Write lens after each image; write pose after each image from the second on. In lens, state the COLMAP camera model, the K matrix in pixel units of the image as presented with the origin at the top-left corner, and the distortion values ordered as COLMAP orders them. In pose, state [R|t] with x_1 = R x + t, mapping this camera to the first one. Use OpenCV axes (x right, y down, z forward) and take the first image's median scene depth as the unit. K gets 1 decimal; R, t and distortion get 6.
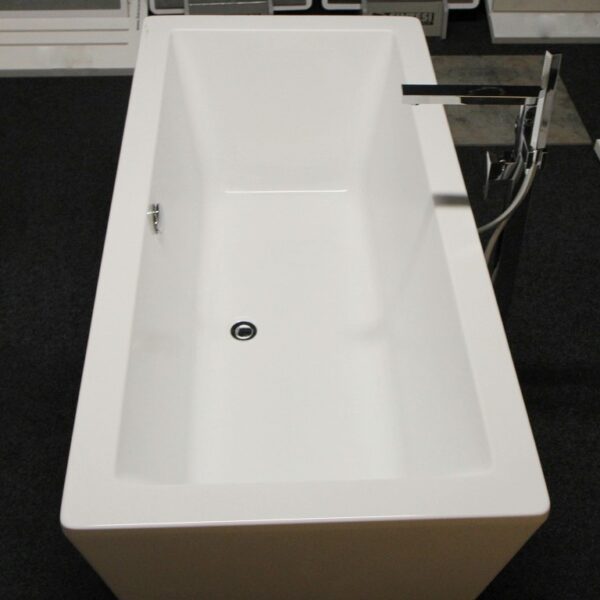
lens RADIAL K [[816.4, 0, 286.7], [0, 816.4, 300.6], [0, 0, 1]] dist [0.005938, 0.025803]
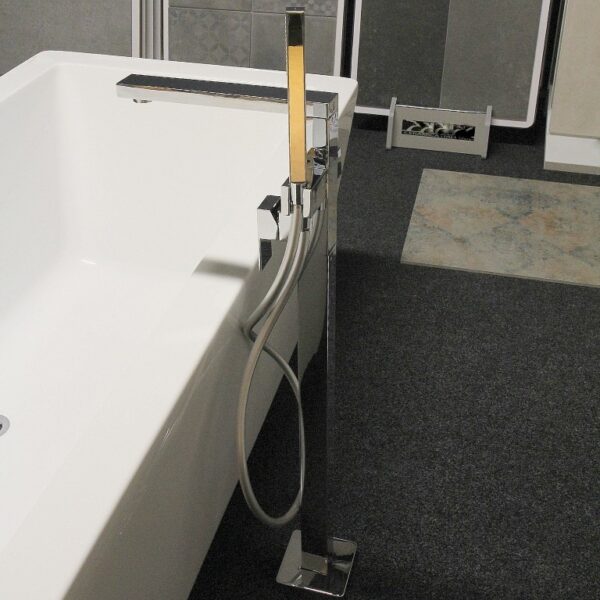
lens RADIAL K [[790.6, 0, 300.0], [0, 790.6, 300.0], [0, 0, 1]] dist [0.009516, 0.027746]
pose [[0.960247, 0.145378, -0.238309, 0.256111], [-0.191192, 0.964534, -0.181987, 0.002918], [0.203401, 0.220315, 0.953986, 0.253846]]
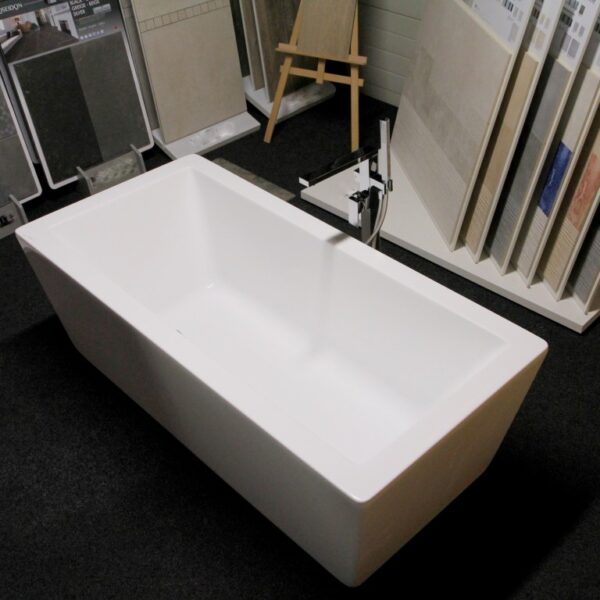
lens RADIAL K [[816.4, 0, 286.7], [0, 816.4, 300.6], [0, 0, 1]] dist [0.005938, 0.025803]
pose [[0.736591, -0.423527, 0.527313, -0.460662], [0.499963, 0.866042, -0.002799, -0.039348], [-0.455490, 0.265699, 0.849666, -0.156667]]
